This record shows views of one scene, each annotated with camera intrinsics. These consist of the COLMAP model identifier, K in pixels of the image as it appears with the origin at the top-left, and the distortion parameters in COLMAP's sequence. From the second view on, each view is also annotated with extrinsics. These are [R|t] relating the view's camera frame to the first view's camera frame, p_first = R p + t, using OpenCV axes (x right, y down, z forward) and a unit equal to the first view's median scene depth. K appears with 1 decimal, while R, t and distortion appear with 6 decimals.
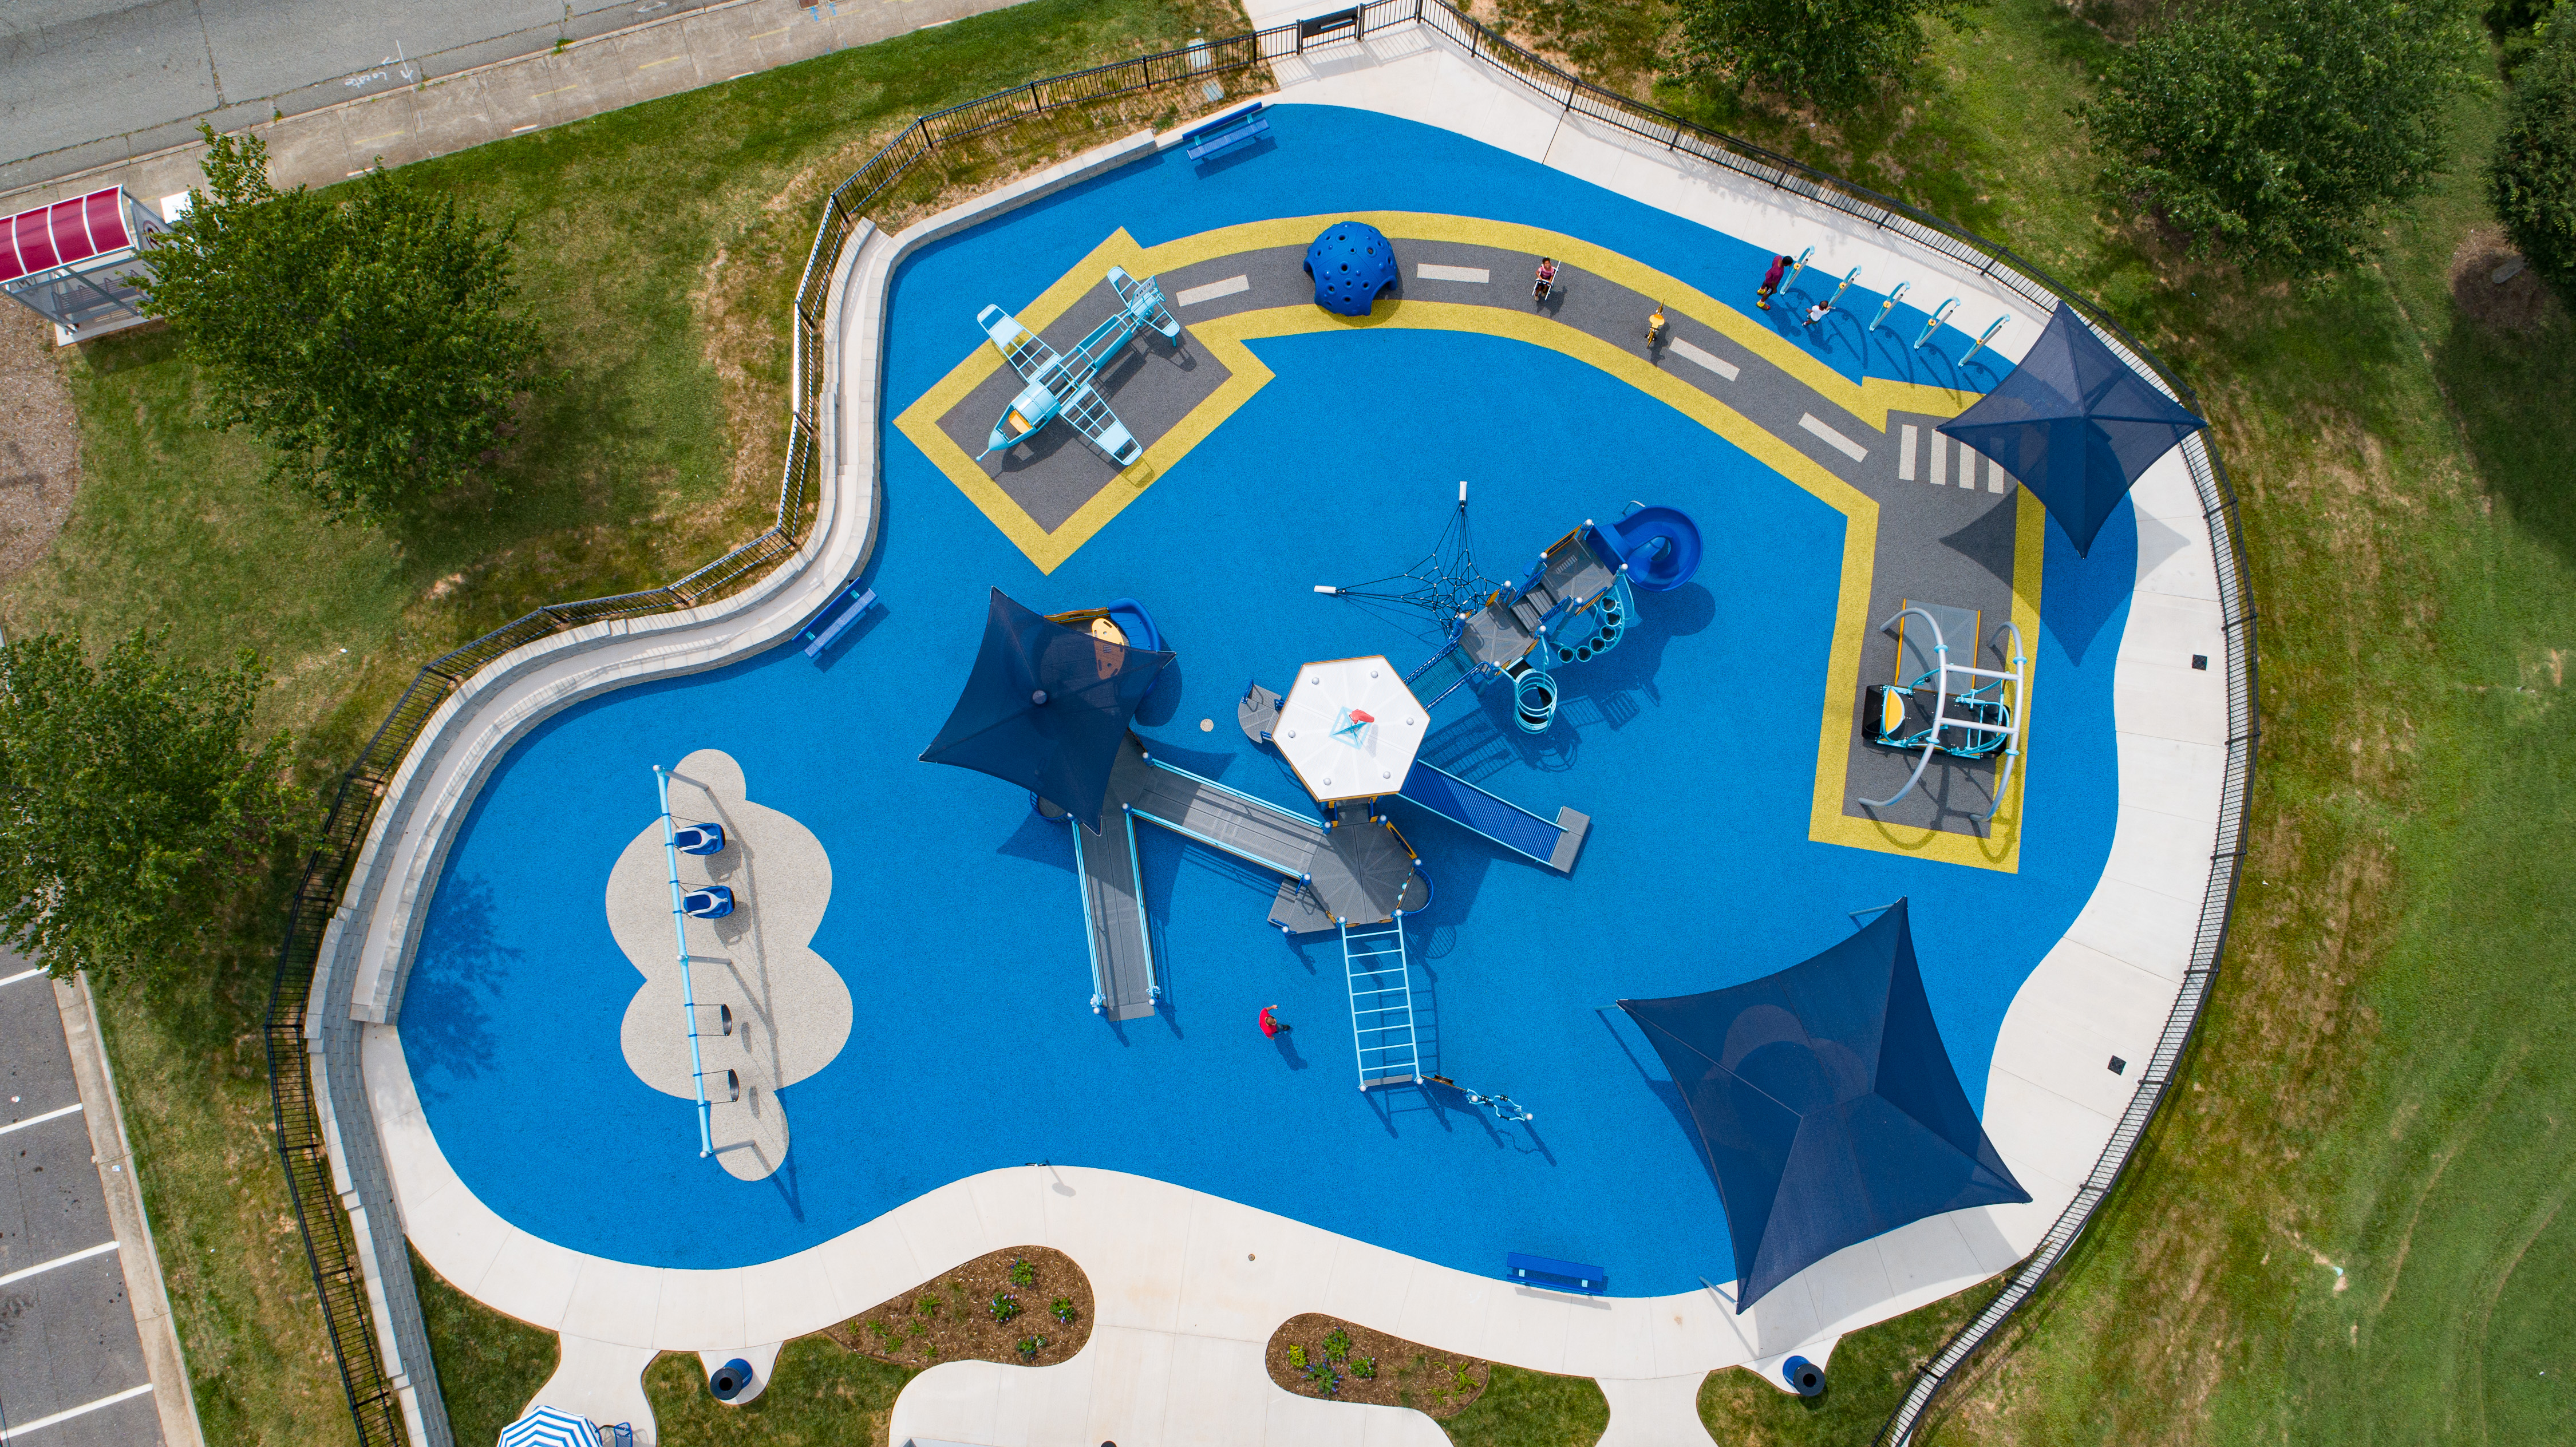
lens RADIAL K [[1728.9, 0, 1290.7], [0, 1728.9, 724.5], [0, 0, 1]] dist [-0.017882, 0.011188]
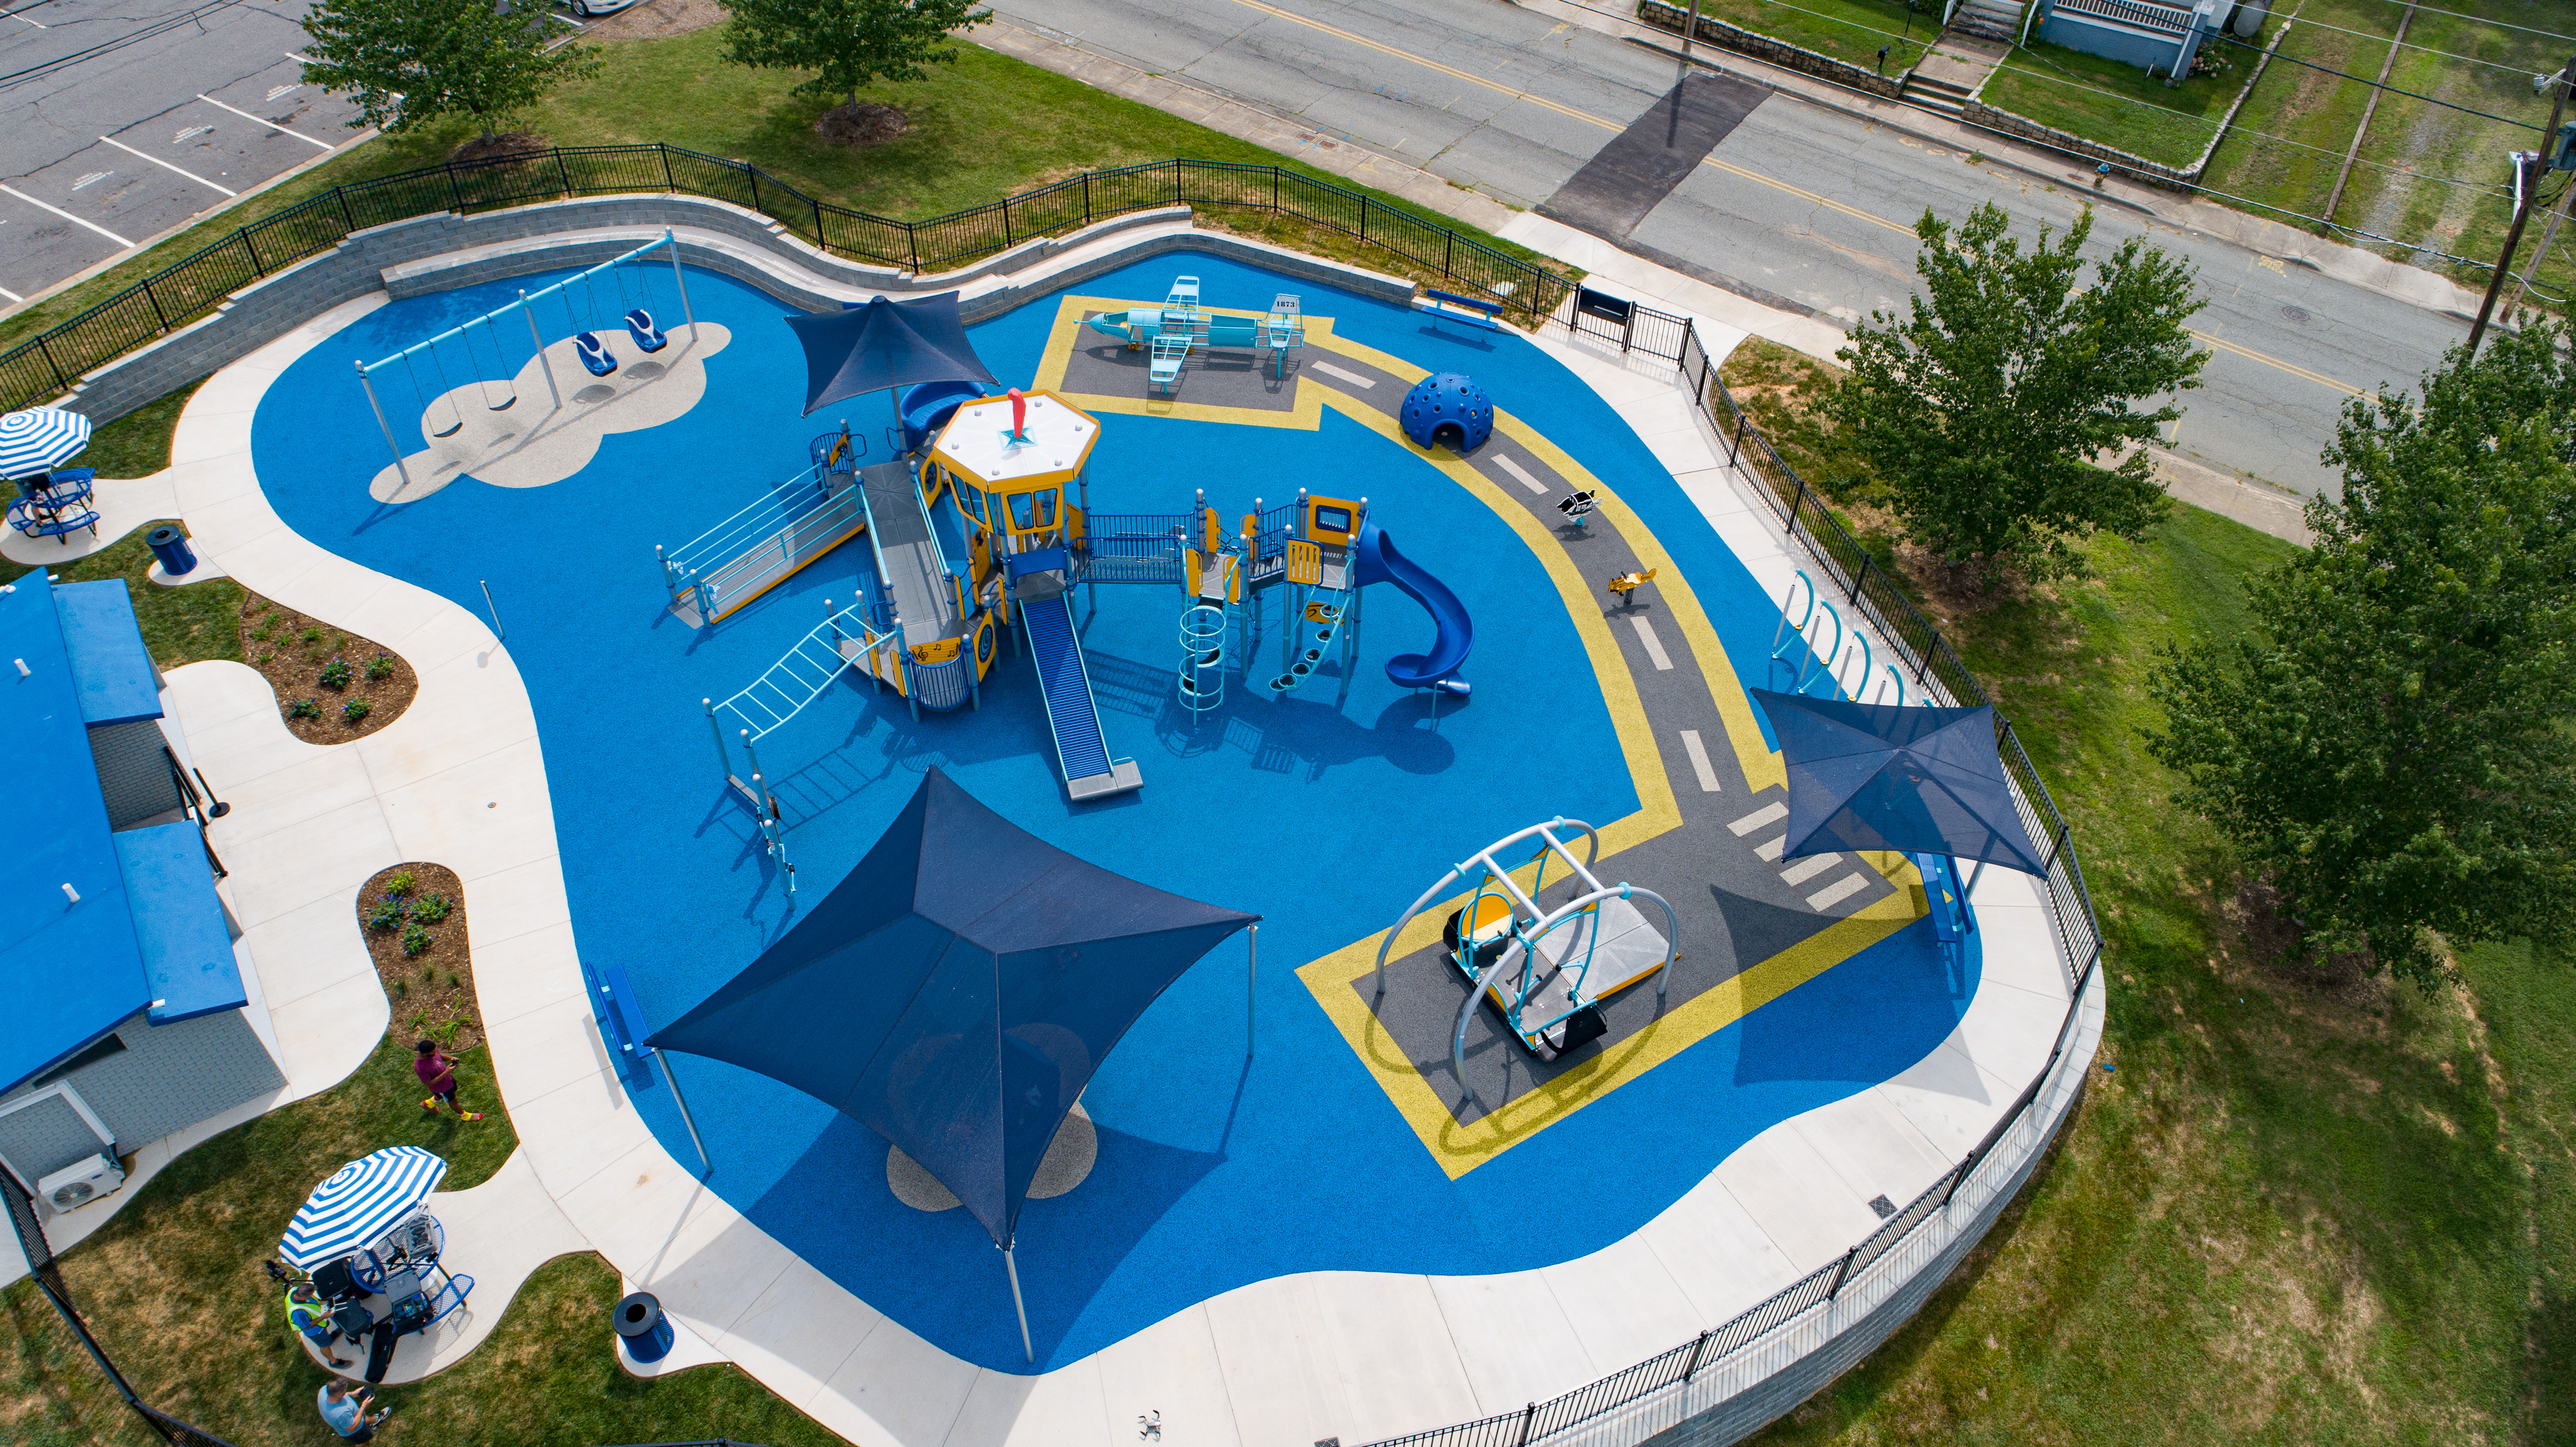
lens RADIAL K [[1728.9, 0, 1290.7], [0, 1728.9, 724.5], [0, 0, 1]] dist [-0.017882, 0.011188]
pose [[0.645157, 0.536309, -0.544192, 0.649677], [-0.756487, 0.548342, -0.356439, 0.278215], [0.107242, 0.641633, 0.759477, 0.345814]]
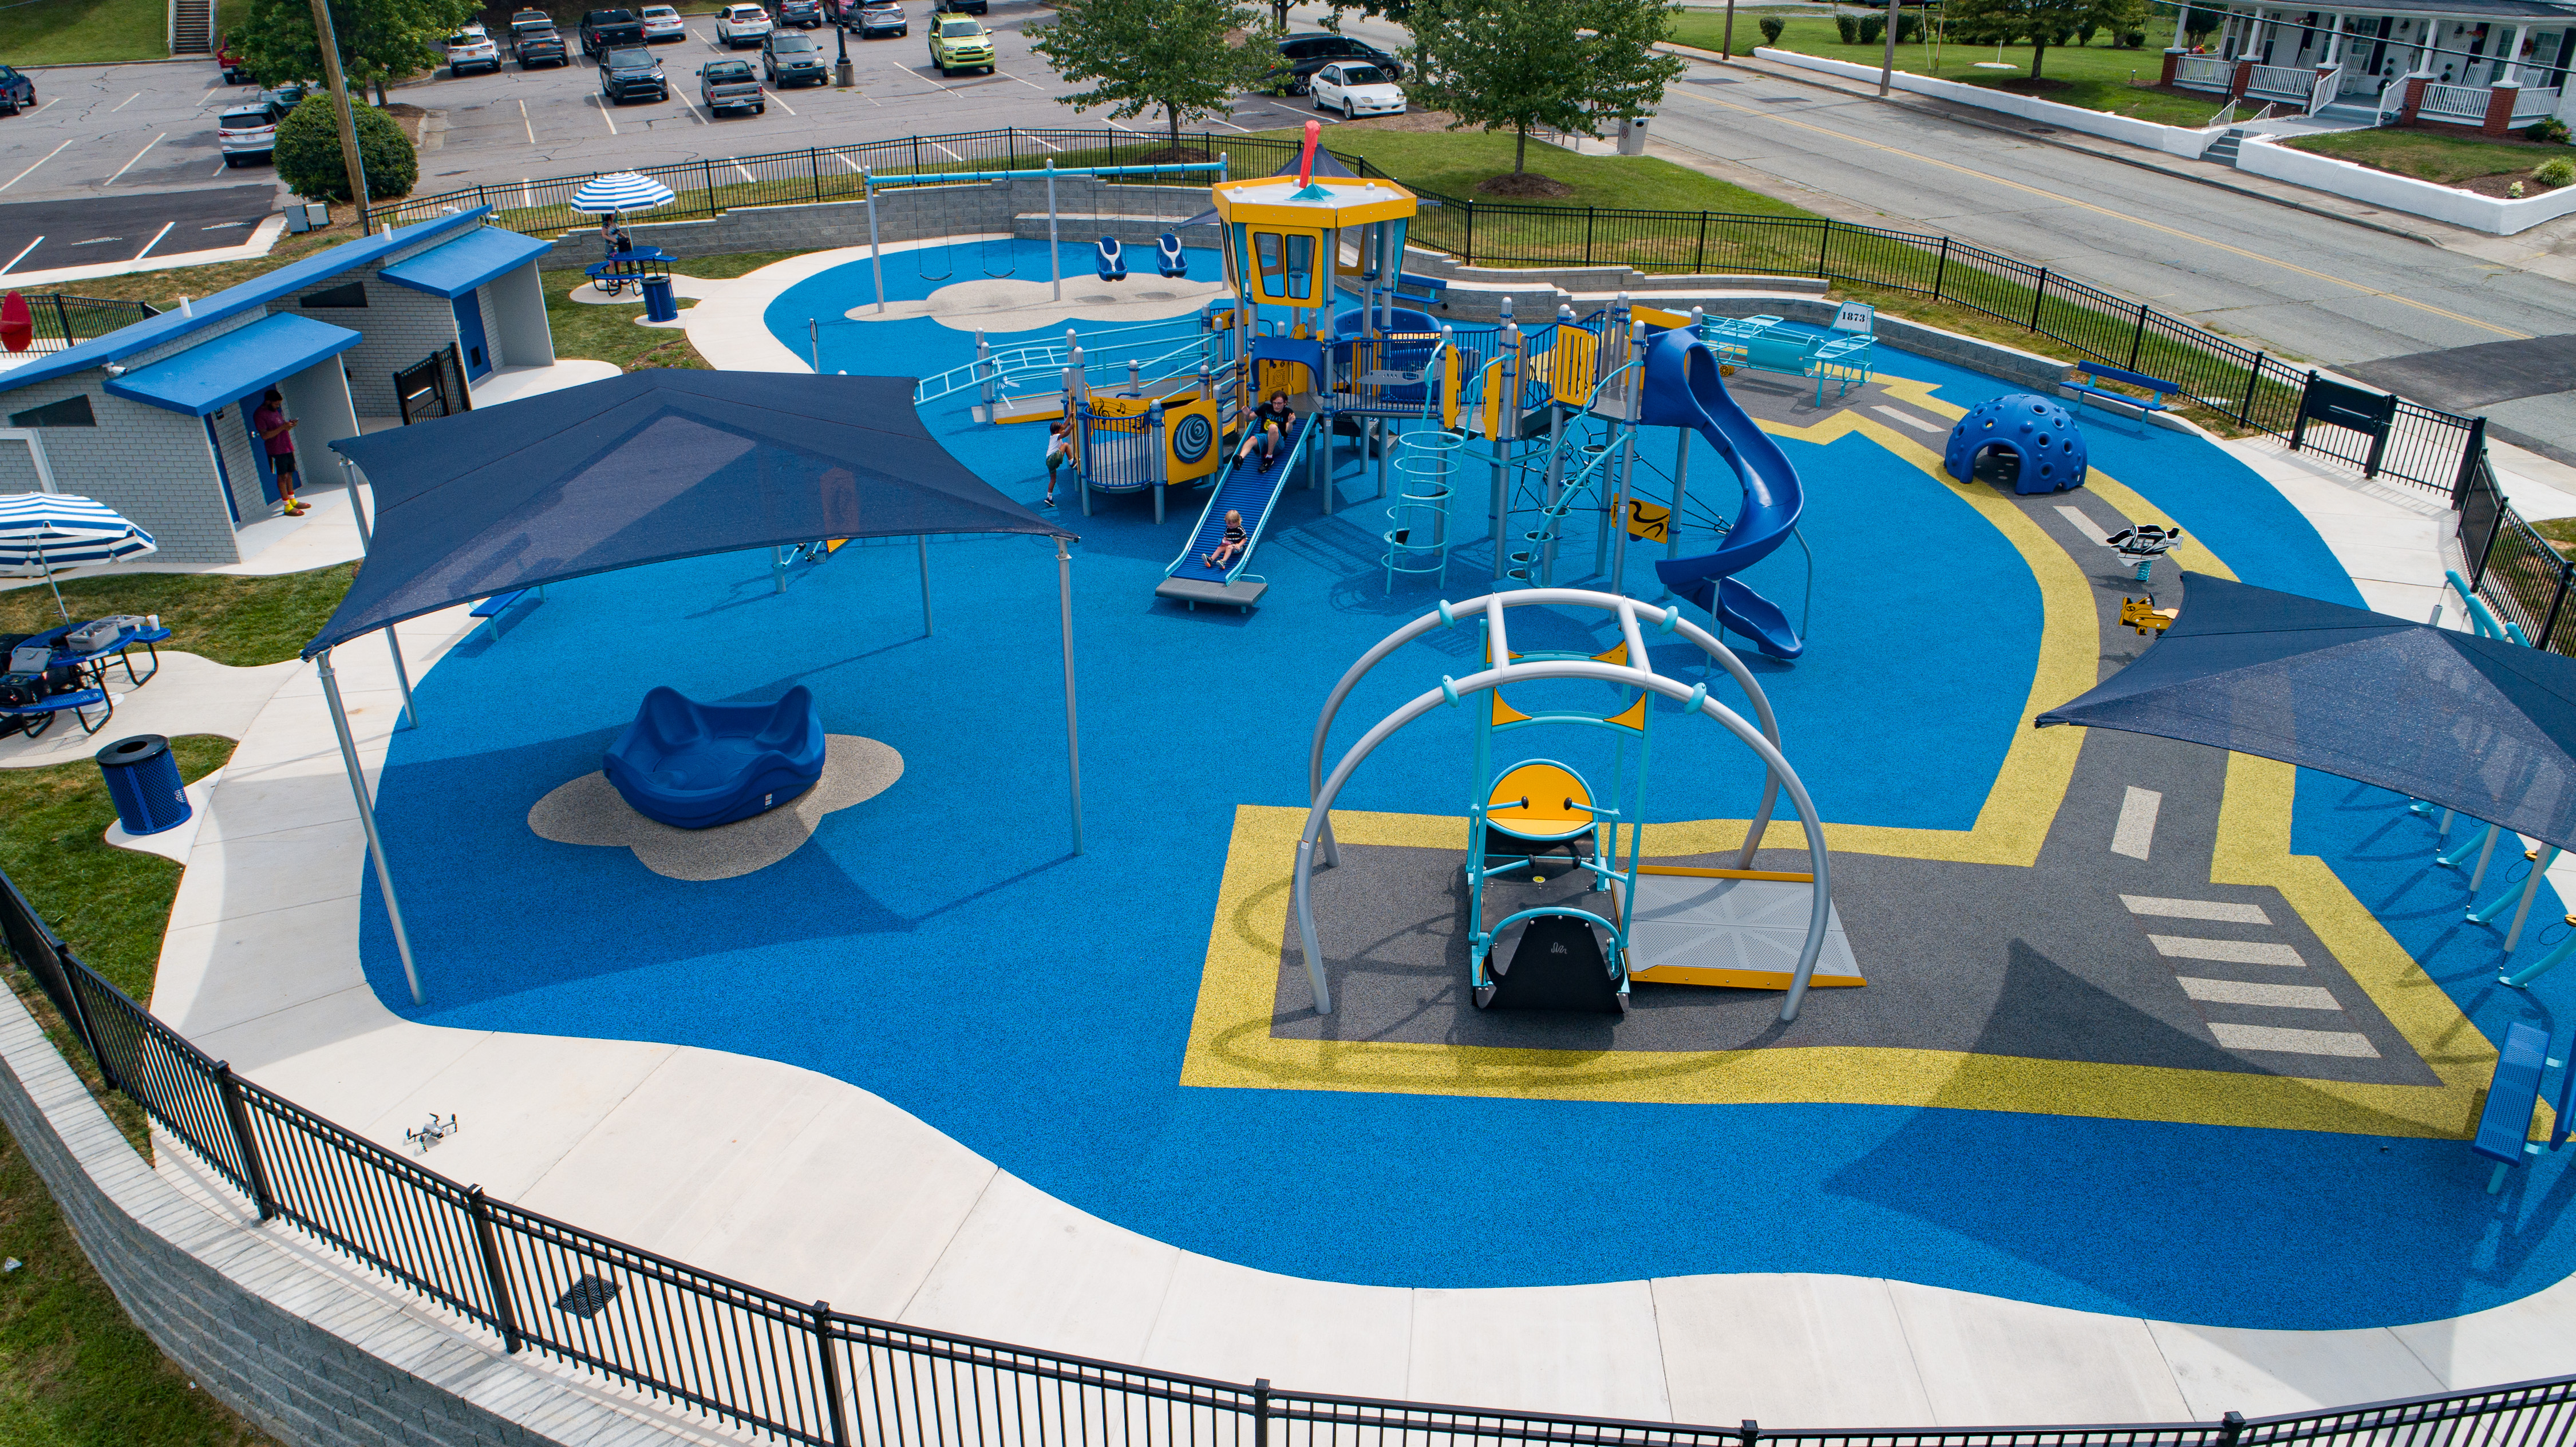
lens RADIAL K [[1728.9, 0, 1290.7], [0, 1728.9, 724.5], [0, 0, 1]] dist [-0.017882, 0.011188]
pose [[0.086737, 0.438686, -0.894445, 0.708657], [-0.983143, 0.182750, -0.005707, 0.051241], [0.160956, 0.879862, 0.447142, 0.762217]]
